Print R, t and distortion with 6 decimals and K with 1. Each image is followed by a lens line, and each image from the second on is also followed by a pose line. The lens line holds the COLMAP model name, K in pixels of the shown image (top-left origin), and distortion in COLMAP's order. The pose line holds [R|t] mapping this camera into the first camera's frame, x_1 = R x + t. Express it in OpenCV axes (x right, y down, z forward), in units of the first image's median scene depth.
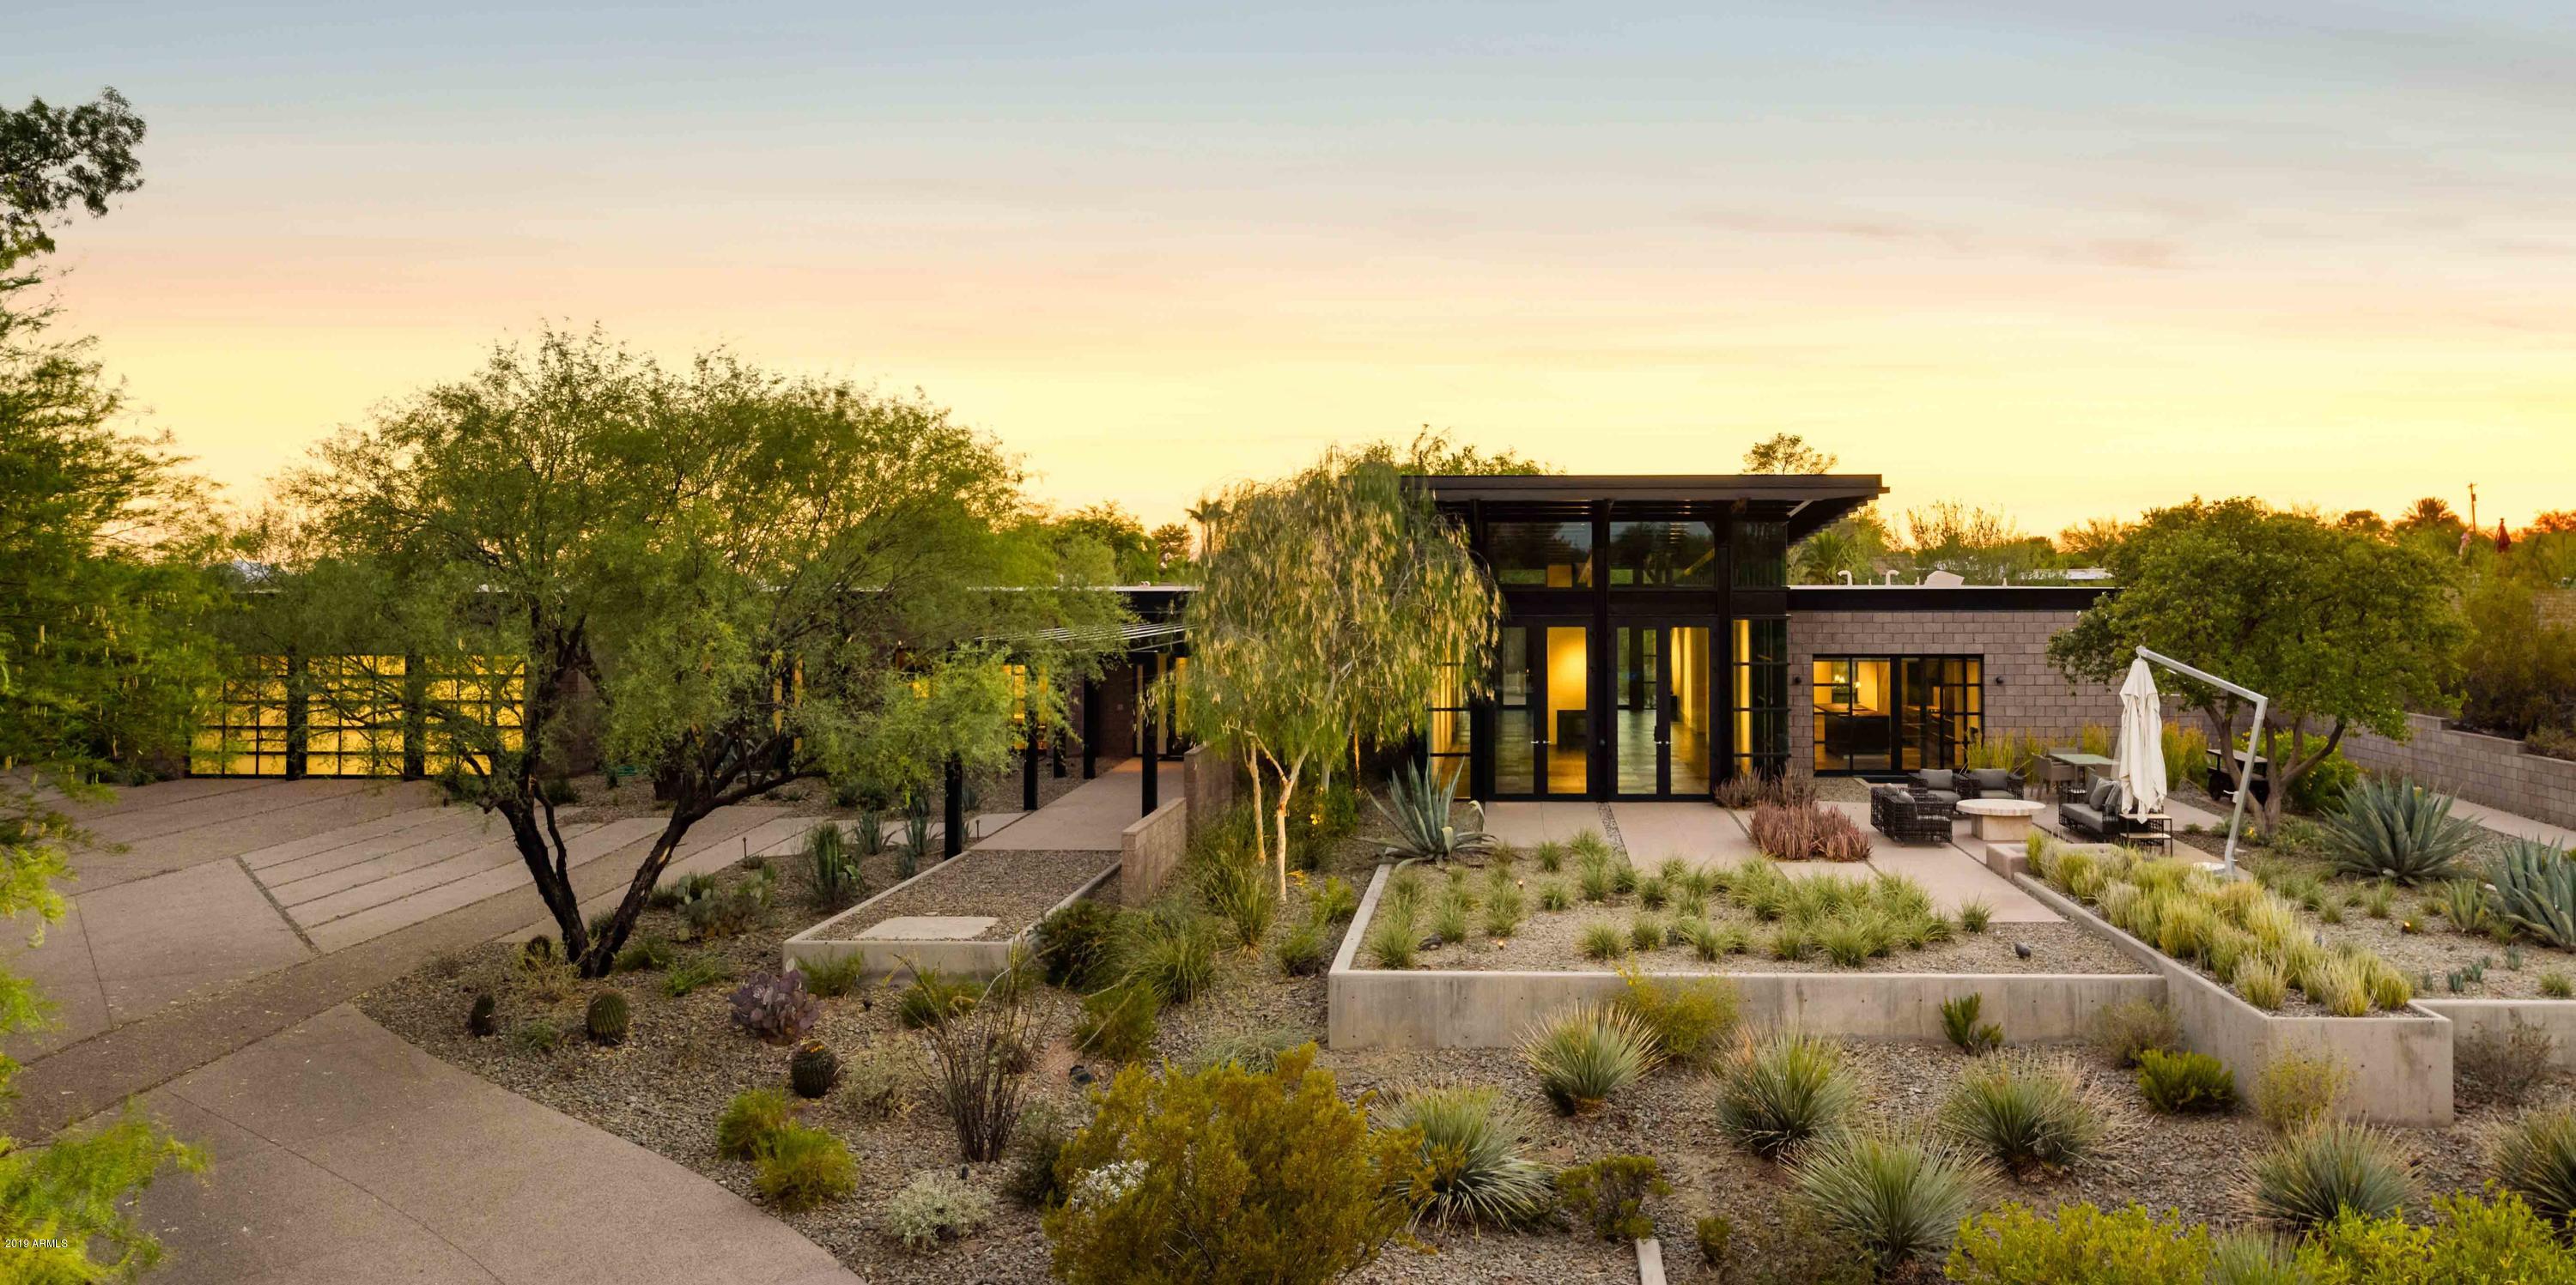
lens RADIAL K [[1772.5, 0, 1288.0], [0, 1772.5, 642.5], [0, 0, 1]] dist [-0.006813, -0.001686]
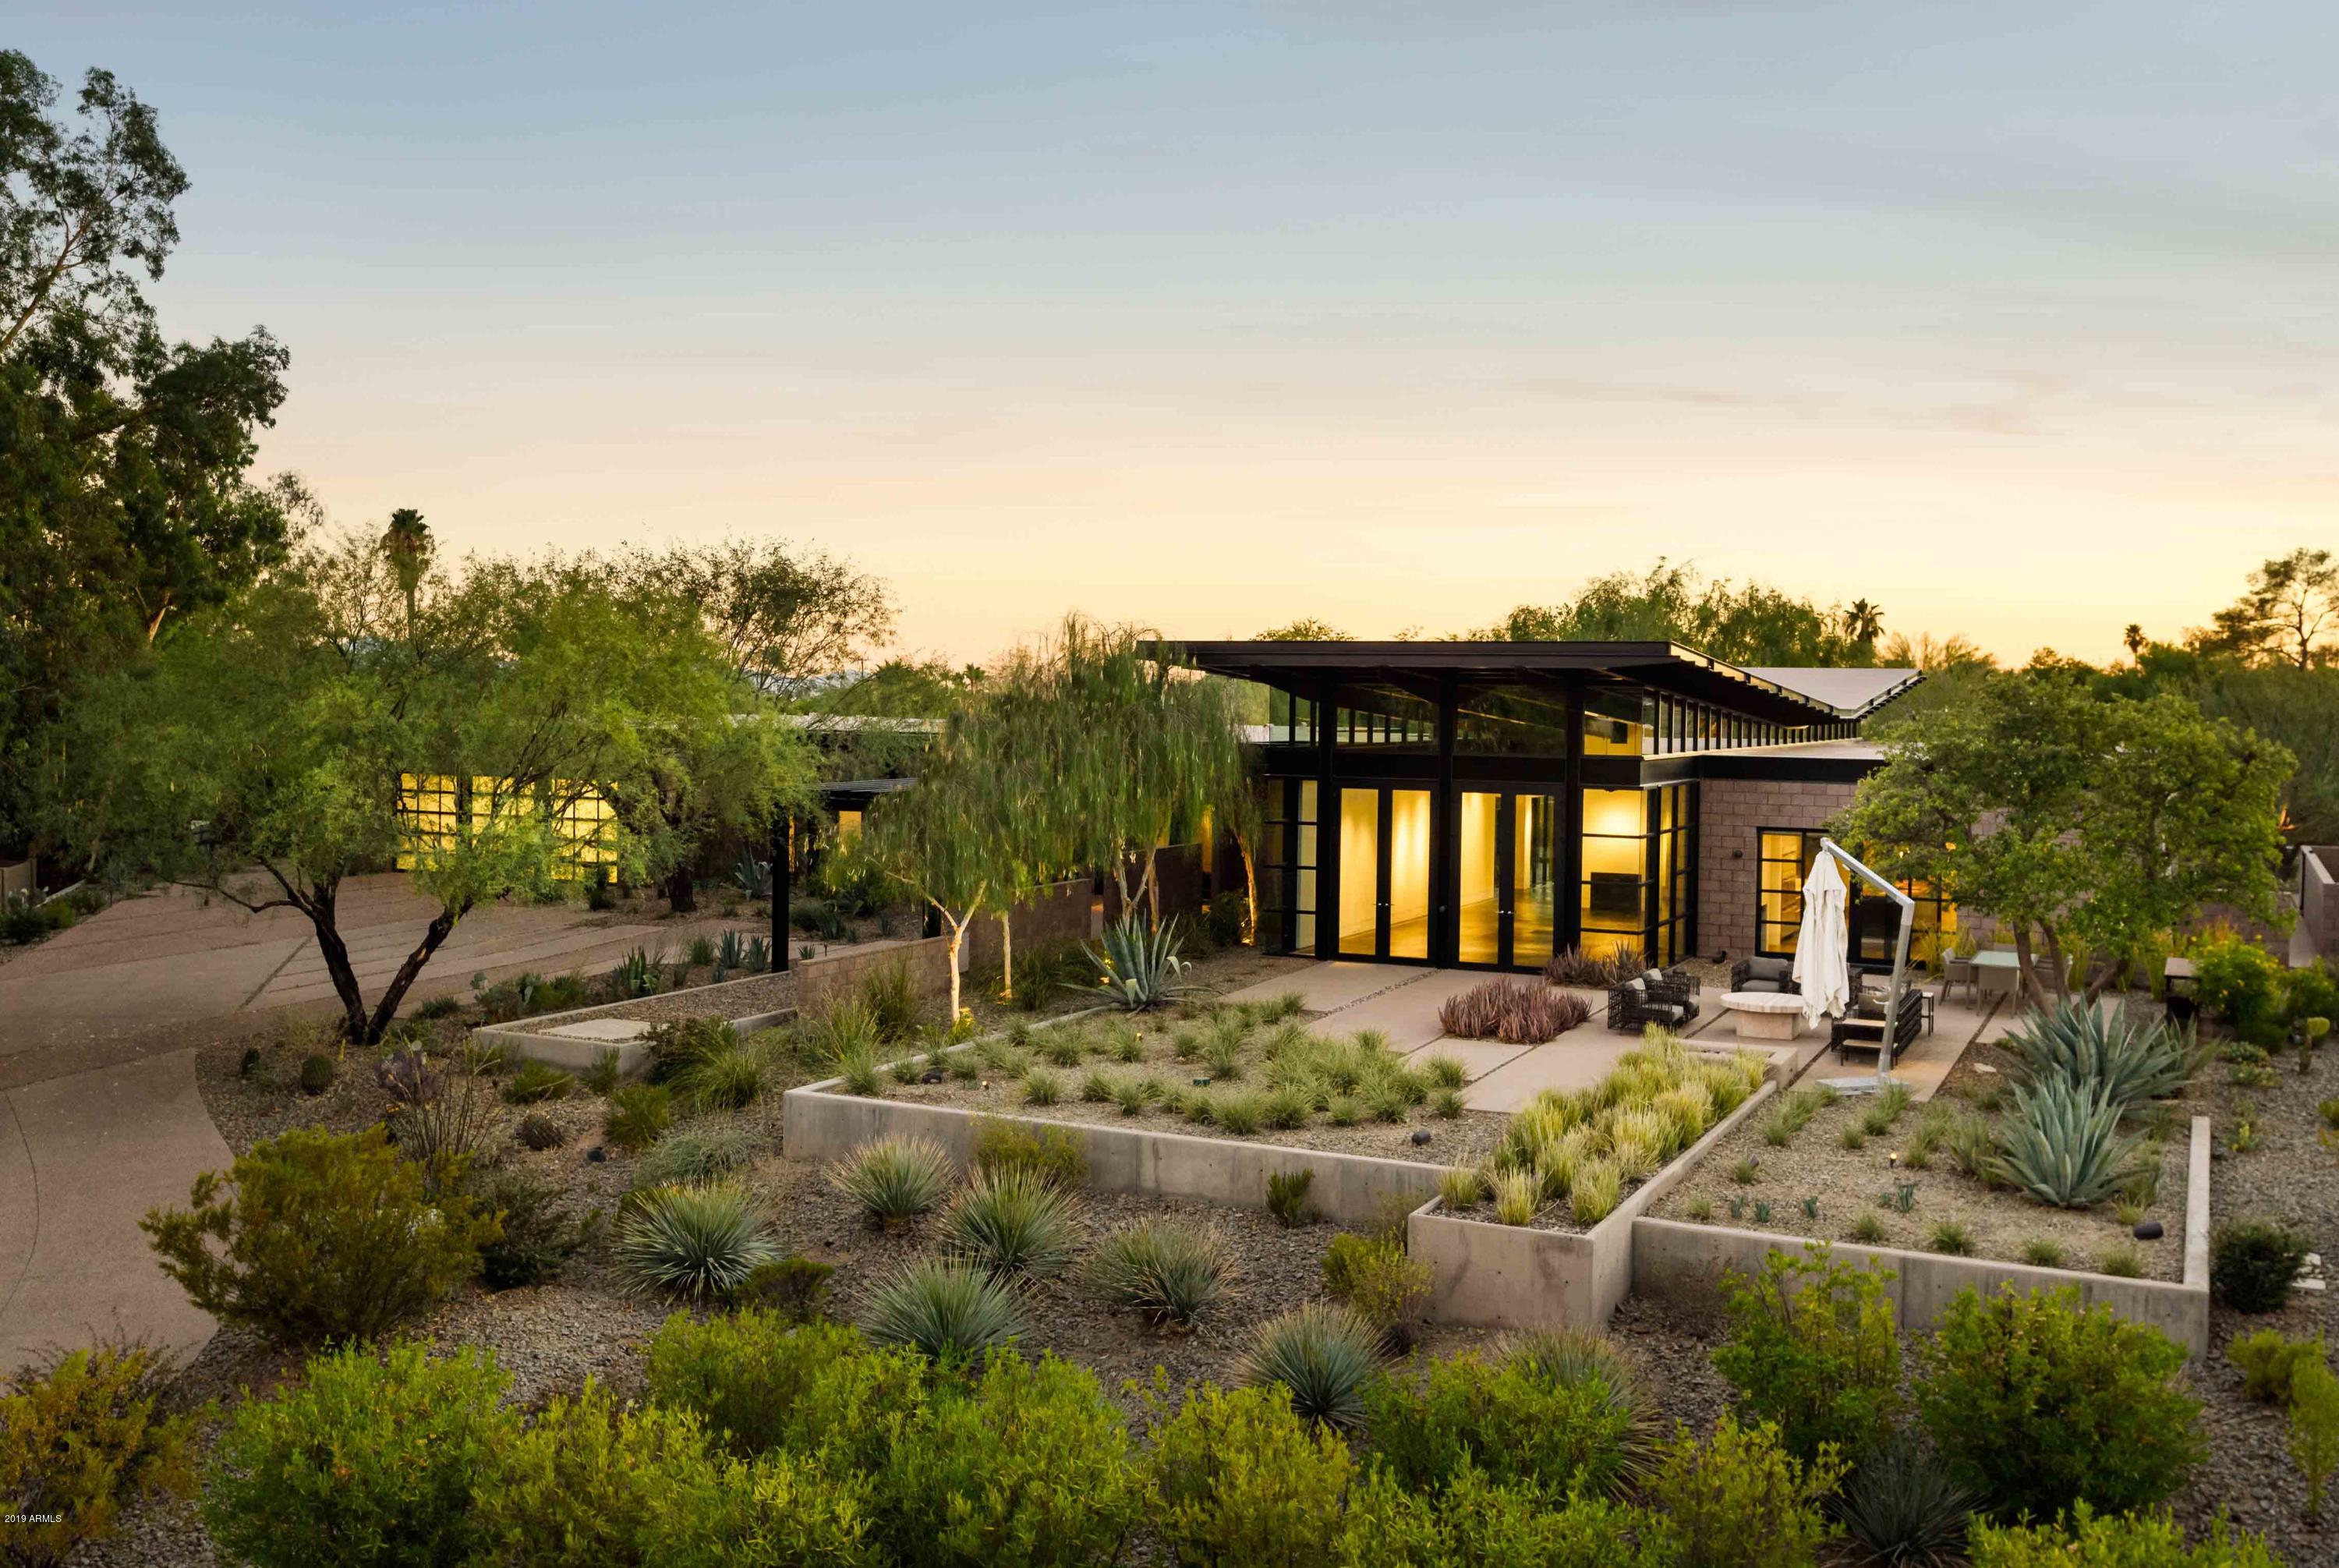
lens RADIAL K [[1880.3, 0, 1169.5], [0, 1880.3, 784.0], [0, 0, 1]] dist [0.002137, 0.002235]
pose [[0.931949, 0.035671, -0.360831, 0.473432], [-0.031789, 0.999355, 0.016691, -0.029329], [0.361194, -0.004084, 0.932482, -0.037092]]
